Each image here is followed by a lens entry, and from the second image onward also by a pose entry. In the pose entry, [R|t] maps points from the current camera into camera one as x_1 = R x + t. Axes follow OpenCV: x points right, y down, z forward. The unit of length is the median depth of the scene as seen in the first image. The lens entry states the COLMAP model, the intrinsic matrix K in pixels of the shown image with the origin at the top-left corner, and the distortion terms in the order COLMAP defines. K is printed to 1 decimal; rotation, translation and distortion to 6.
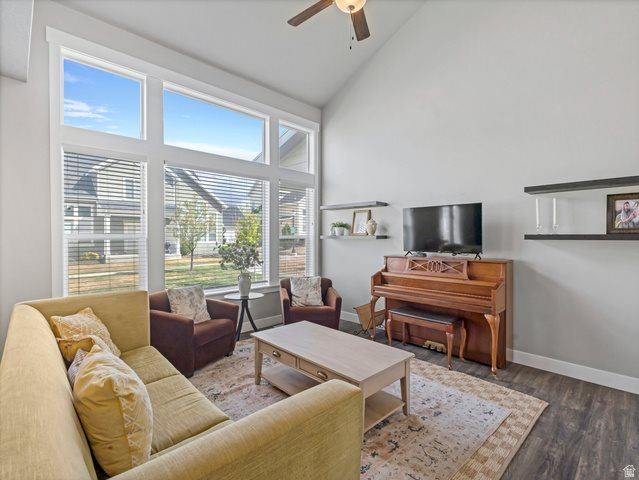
lens RADIAL K [[310.6, 0, 319.5], [0, 310.6, 240.0], [0, 0, 1]] dist [0.013414, -0.000100]
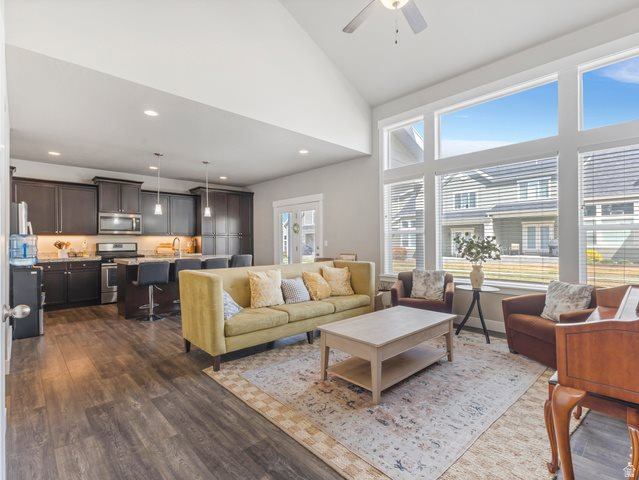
lens RADIAL K [[310.6, 0, 319.5], [0, 310.6, 240.0], [0, 0, 1]] dist [0.013414, -0.000100]
pose [[0.001848, -0.001363, -0.999997, 1.154849], [-0.009656, 0.999952, -0.001380, 0.046951], [0.999952, 0.009659, 0.001835, 0.755634]]
